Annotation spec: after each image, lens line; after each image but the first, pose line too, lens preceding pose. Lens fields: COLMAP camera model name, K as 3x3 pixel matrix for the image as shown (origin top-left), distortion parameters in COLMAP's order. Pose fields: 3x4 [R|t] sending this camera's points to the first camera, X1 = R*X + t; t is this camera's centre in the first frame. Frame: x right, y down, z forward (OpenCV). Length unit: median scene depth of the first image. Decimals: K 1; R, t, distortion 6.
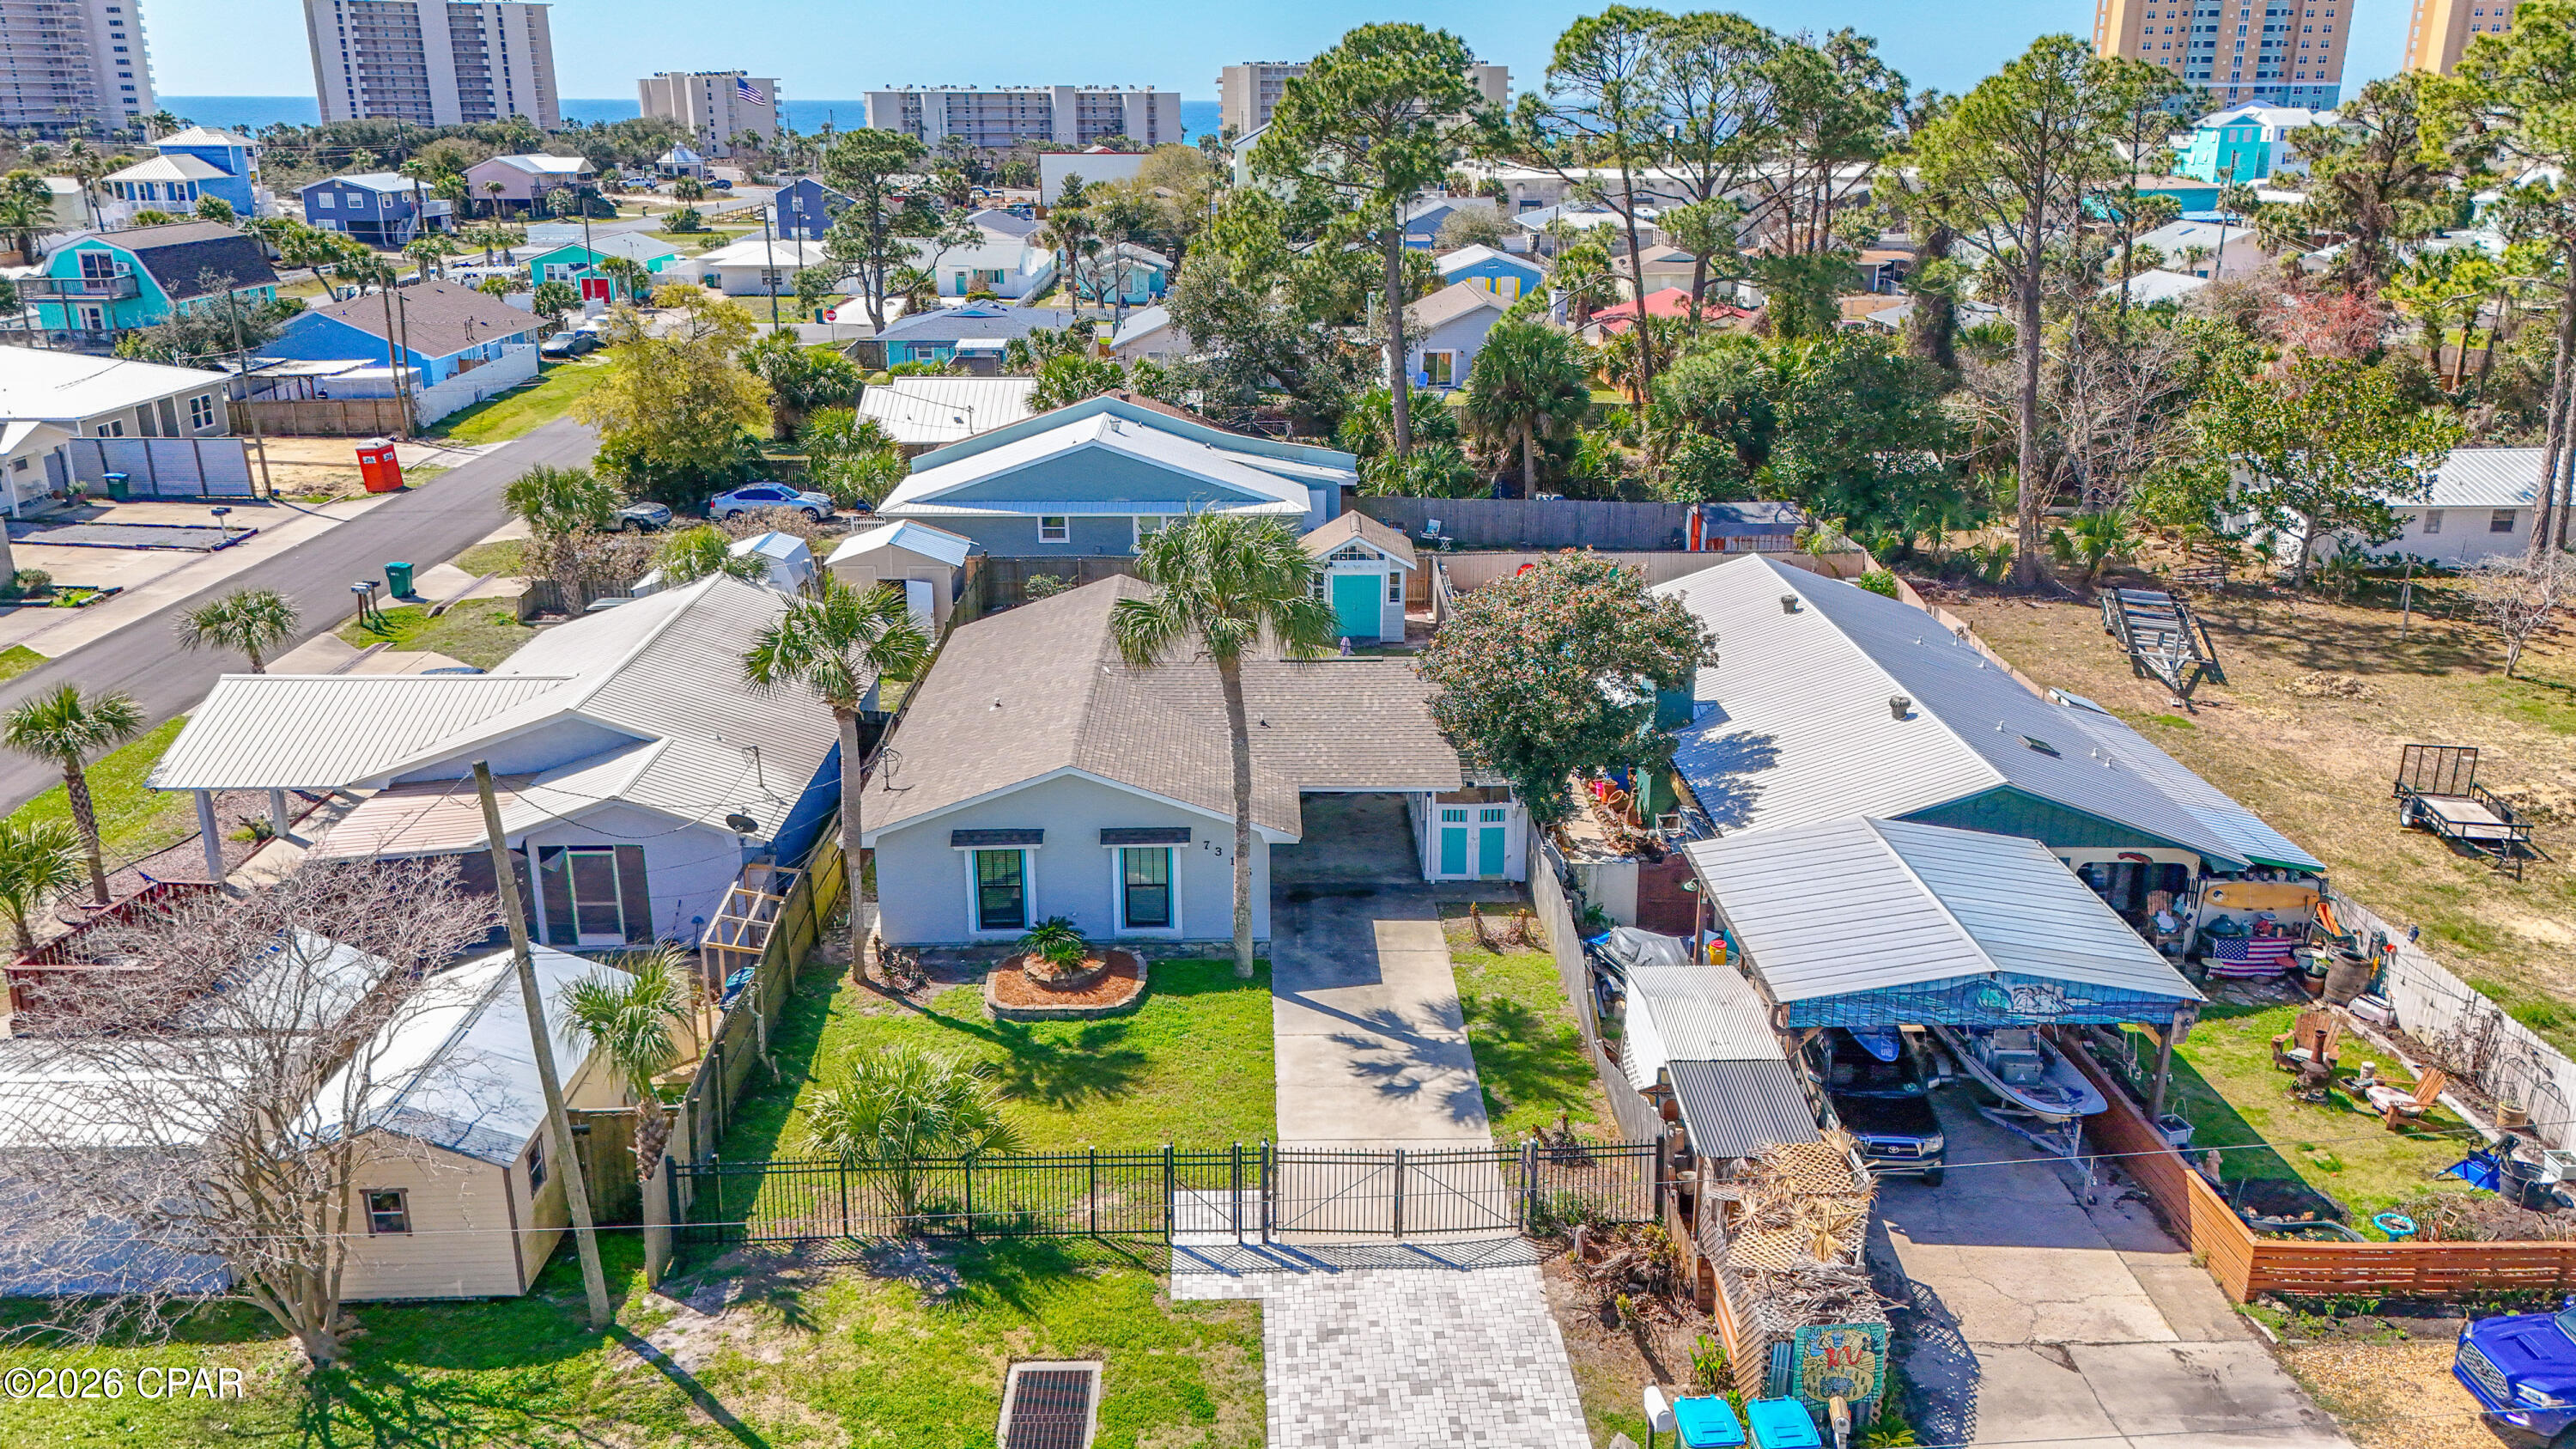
lens RADIAL K [[1899.2, 0, 1283.3], [0, 1899.2, 722.0], [0, 0, 1]] dist [0.051975, -0.007906]
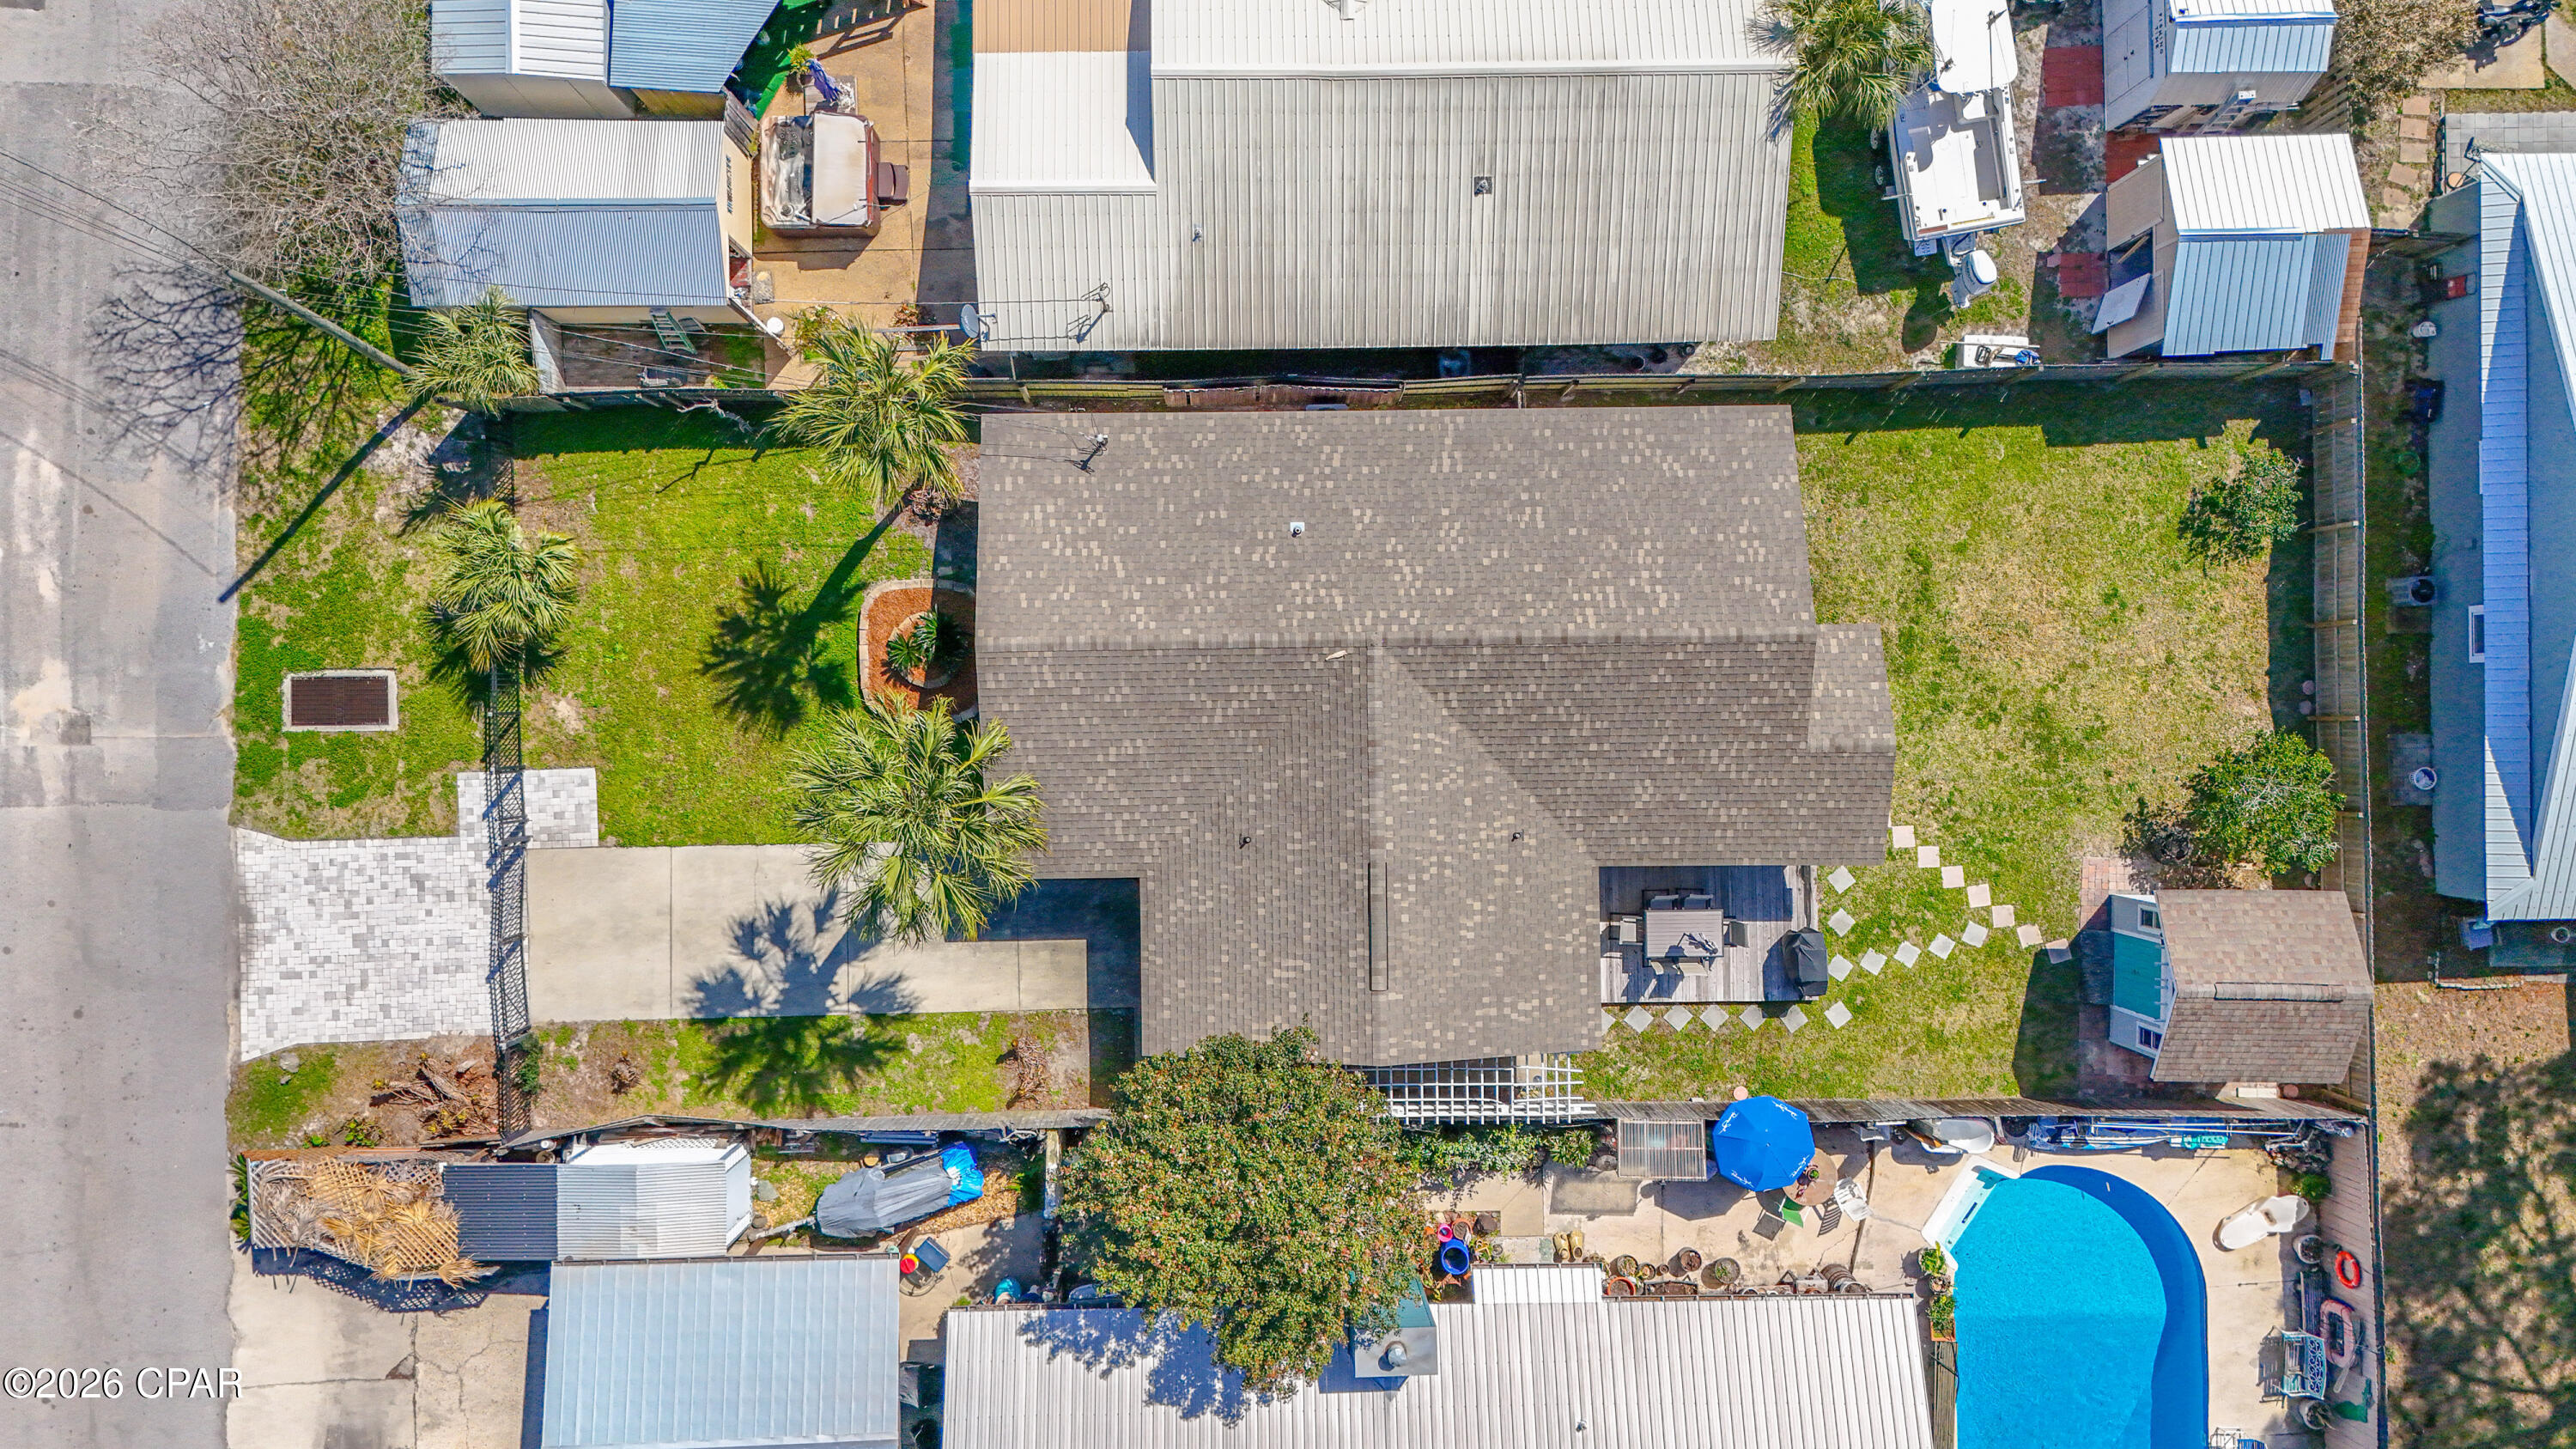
lens RADIAL K [[1899.2, 0, 1283.3], [0, 1899.2, 722.0], [0, 0, 1]] dist [0.051975, -0.007906]
pose [[-0.002177, 0.999971, 0.007253, -0.073949], [-0.330572, -0.007565, 0.943751, -0.859524], [0.943778, -0.000344, 0.330579, 0.755272]]
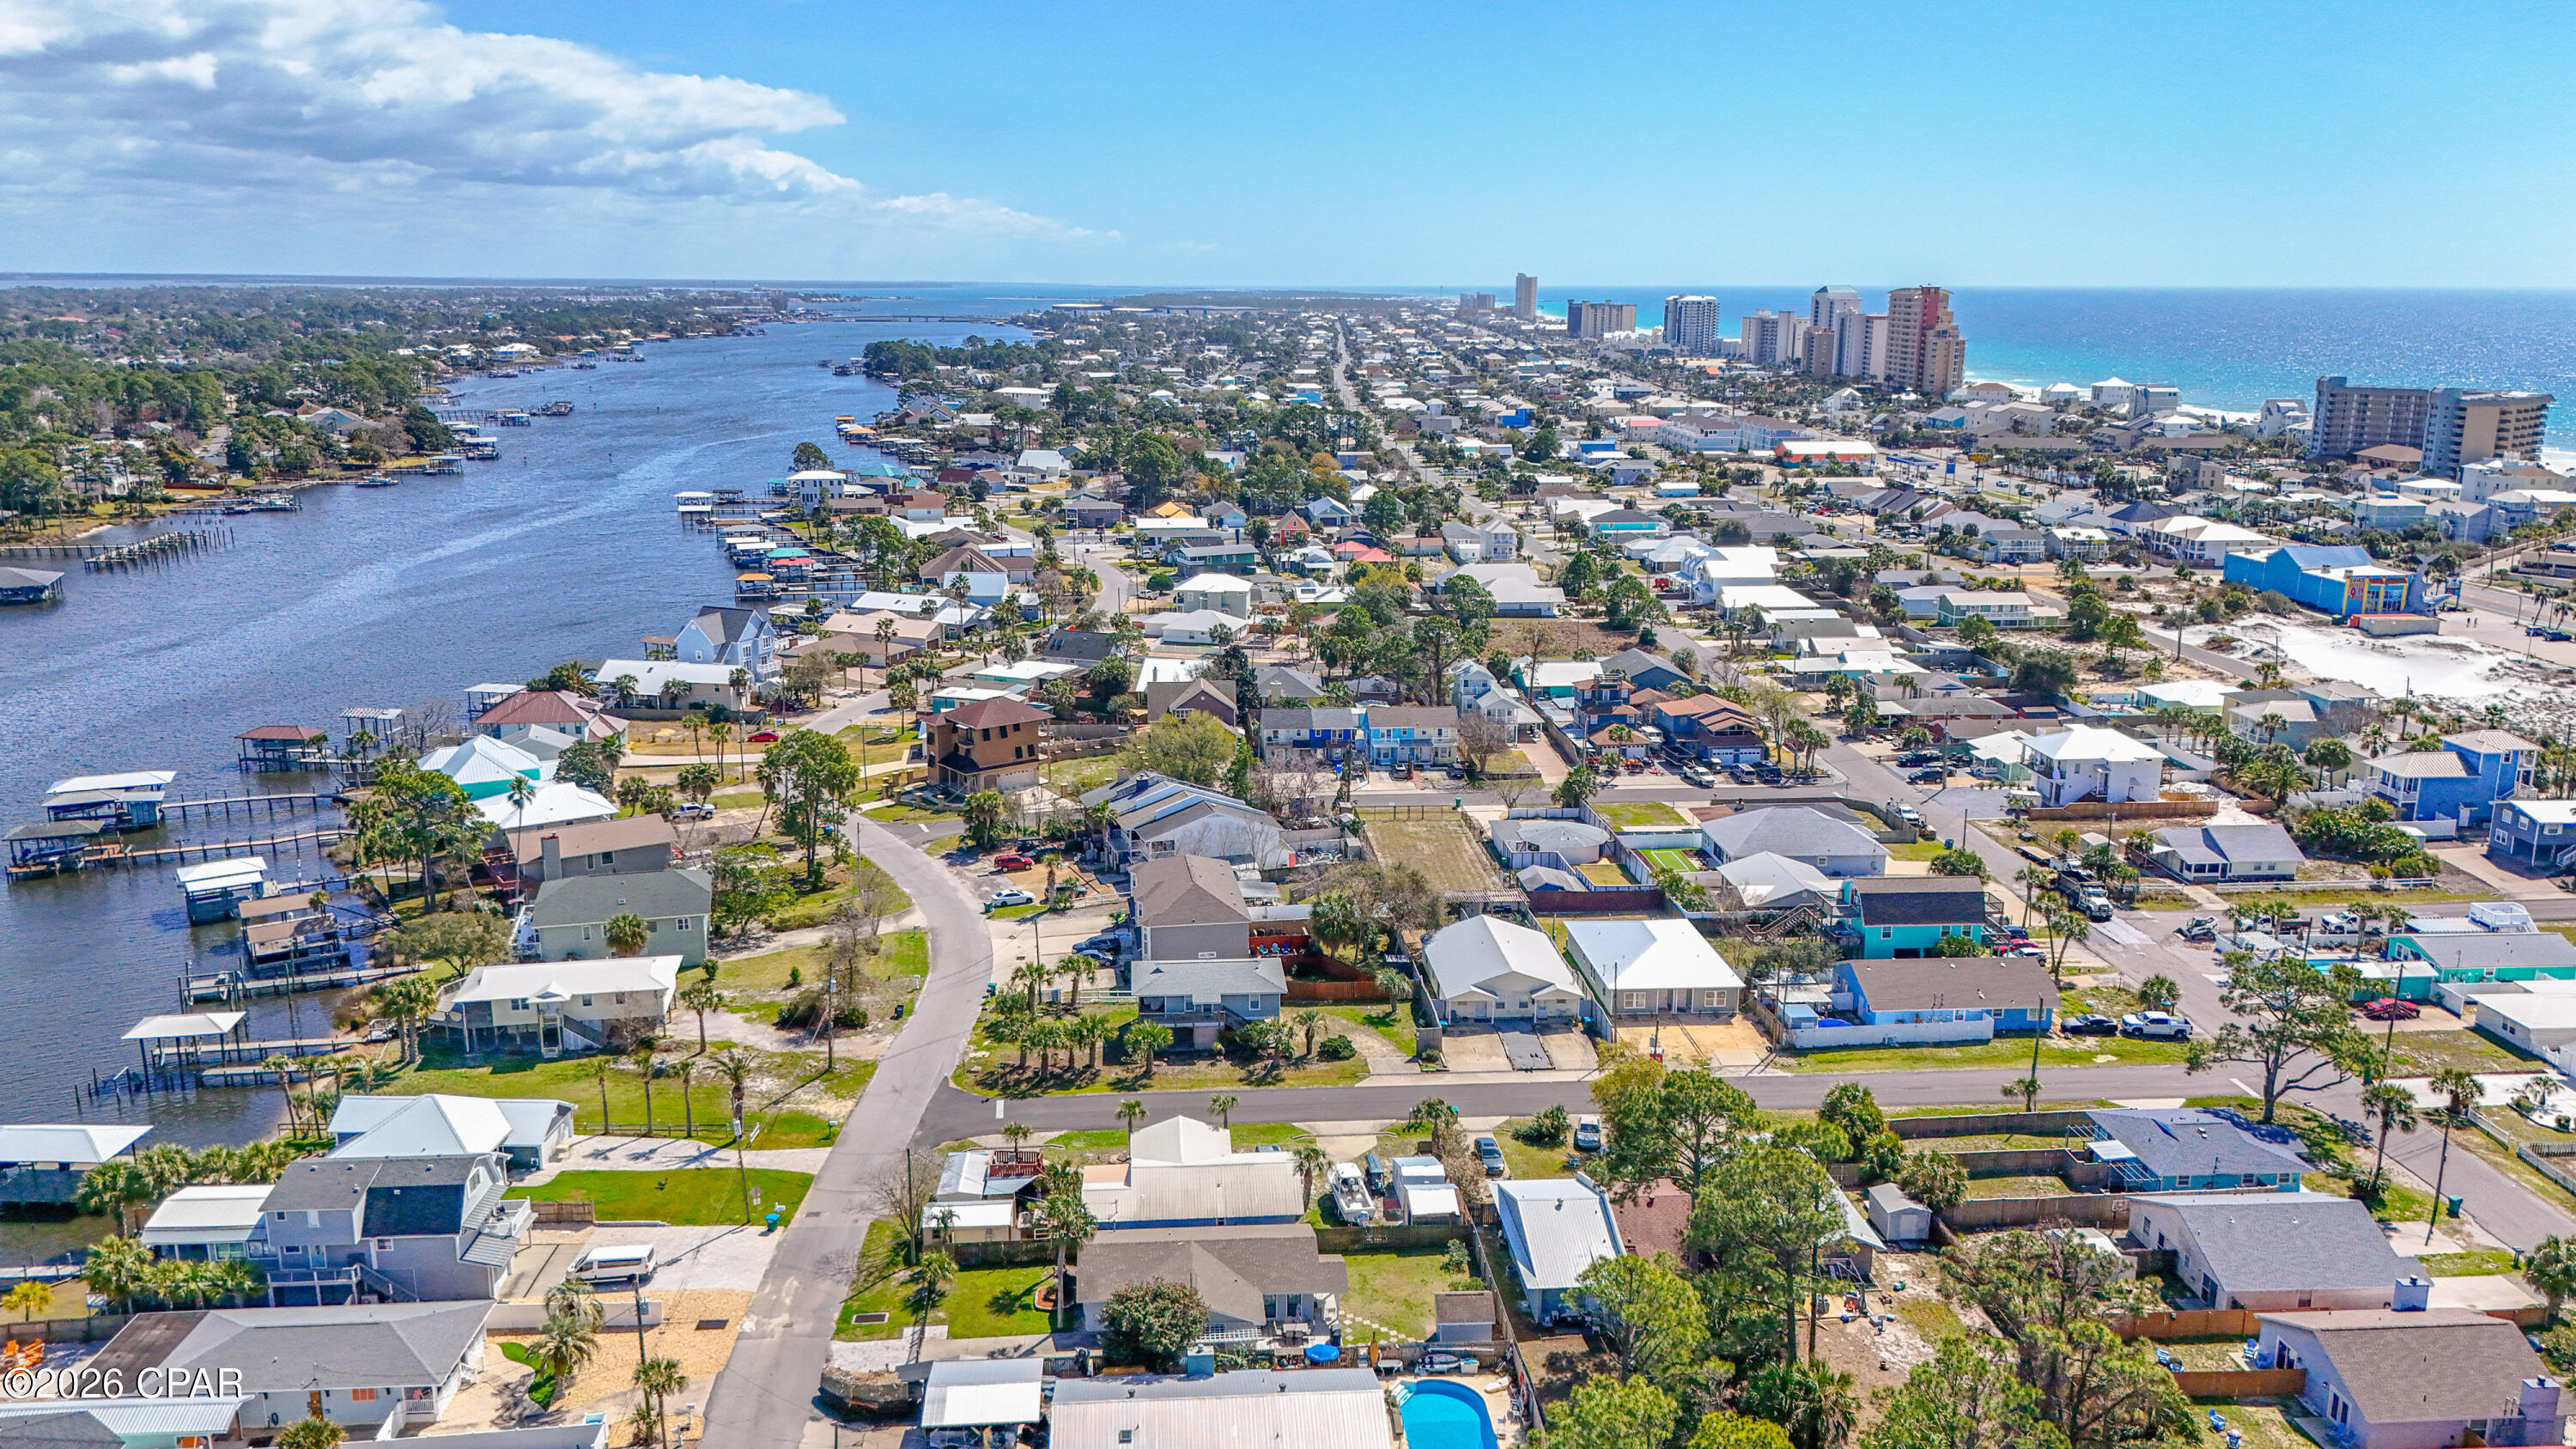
lens RADIAL K [[1898.9, 0, 1277.2], [0, 1898.9, 710.5], [0, 0, 1]] dist [0.089212, -0.099833]
pose [[0.054967, 0.222821, -0.973309, 2.780541], [-0.313721, 0.929271, 0.195022, -1.509530], [0.947923, 0.294628, 0.120983, 0.582599]]
